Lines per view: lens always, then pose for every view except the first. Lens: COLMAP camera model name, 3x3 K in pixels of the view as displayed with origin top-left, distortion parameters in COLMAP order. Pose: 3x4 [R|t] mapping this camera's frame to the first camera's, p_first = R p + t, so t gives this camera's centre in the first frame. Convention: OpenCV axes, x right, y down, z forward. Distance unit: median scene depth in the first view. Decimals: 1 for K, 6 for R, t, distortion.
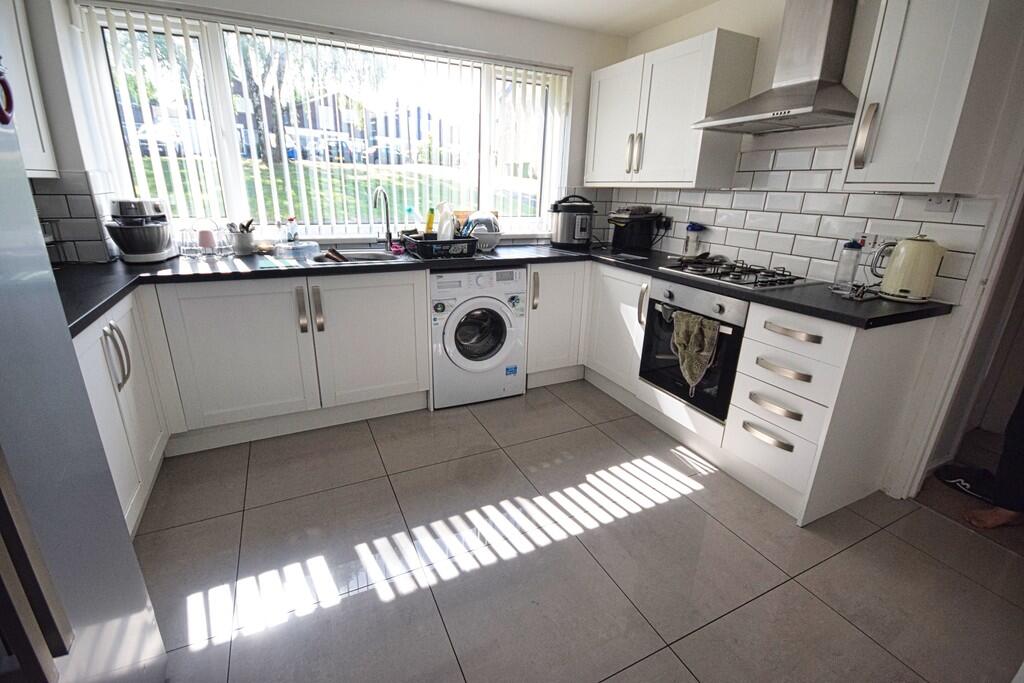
lens RADIAL K [[449.2, 0, 507.9], [0, 449.2, 336.0], [0, 0, 1]] dist [-0.013759, -0.000141]
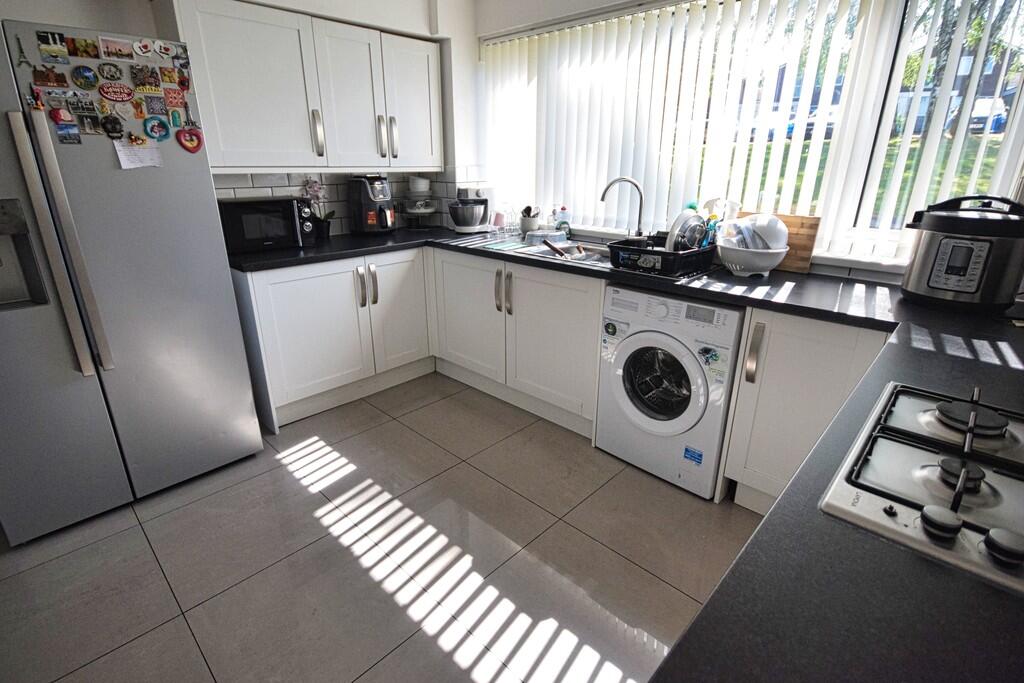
lens RADIAL K [[492.1, 0, 511.0], [0, 492.1, 334.4], [0, 0, 1]] dist [-0.004181, -0.000428]
pose [[0.341370, 0.286701, -0.895136, 0.574264], [-0.287030, 0.938651, 0.191176, -0.170193], [0.895031, 0.191669, 0.402719, 0.486128]]
